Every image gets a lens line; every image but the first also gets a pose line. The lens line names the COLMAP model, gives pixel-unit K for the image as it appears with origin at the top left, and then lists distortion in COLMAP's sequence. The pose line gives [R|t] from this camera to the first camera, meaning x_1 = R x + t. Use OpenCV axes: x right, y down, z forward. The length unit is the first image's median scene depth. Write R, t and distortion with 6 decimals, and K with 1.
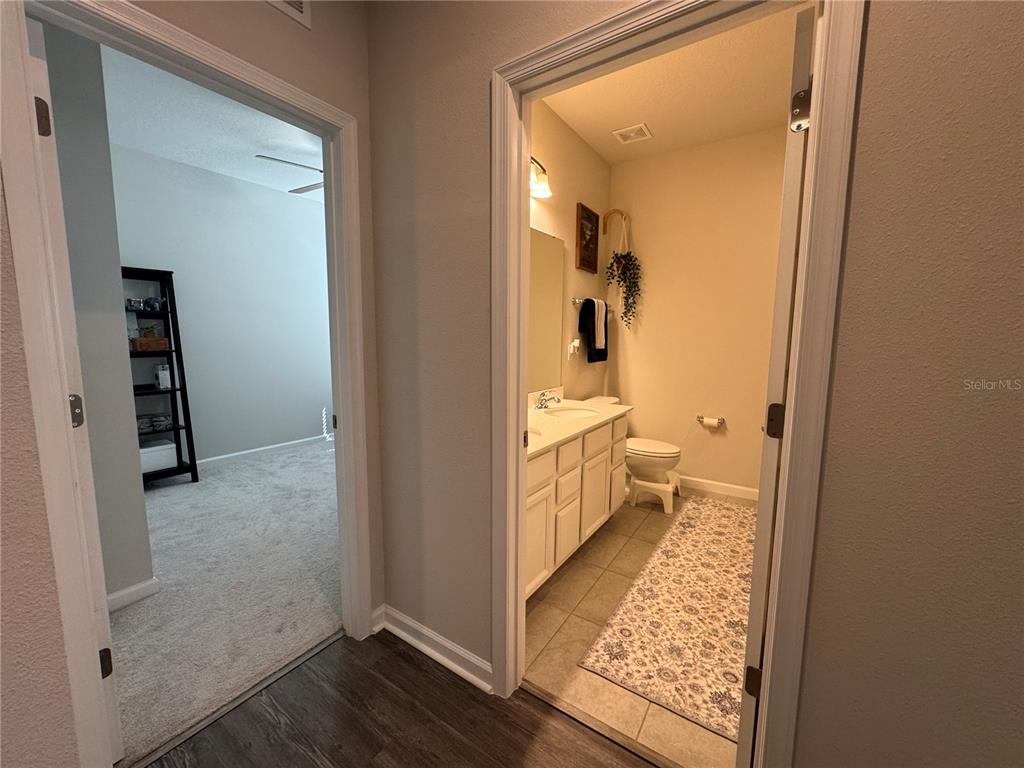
lens RADIAL K [[409.8, 0, 508.7], [0, 409.8, 382.5], [0, 0, 1]] dist [-0.001847, 0.000592]
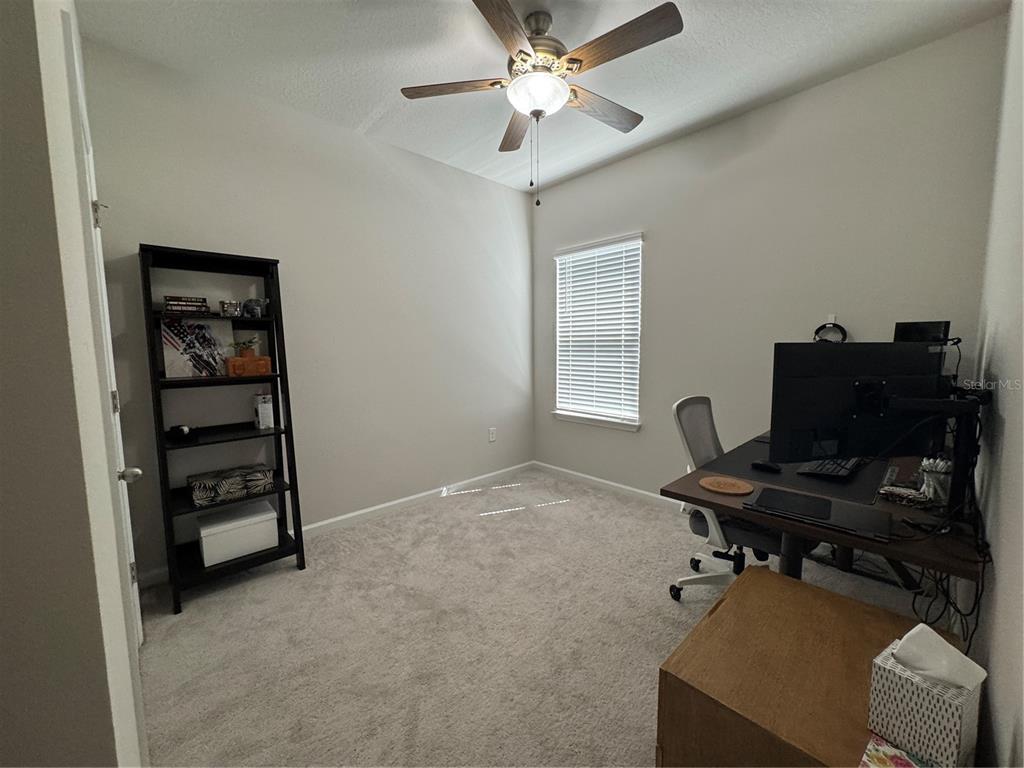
lens RADIAL K [[409.8, 0, 513.3], [0, 409.8, 385.1], [0, 0, 1]] dist [-0.001847, 0.000592]
pose [[0.978281, 0.012388, -0.206911, -0.293075], [-0.015580, 0.999783, -0.013801, -0.059169], [0.206695, 0.016725, 0.978262, 0.416221]]
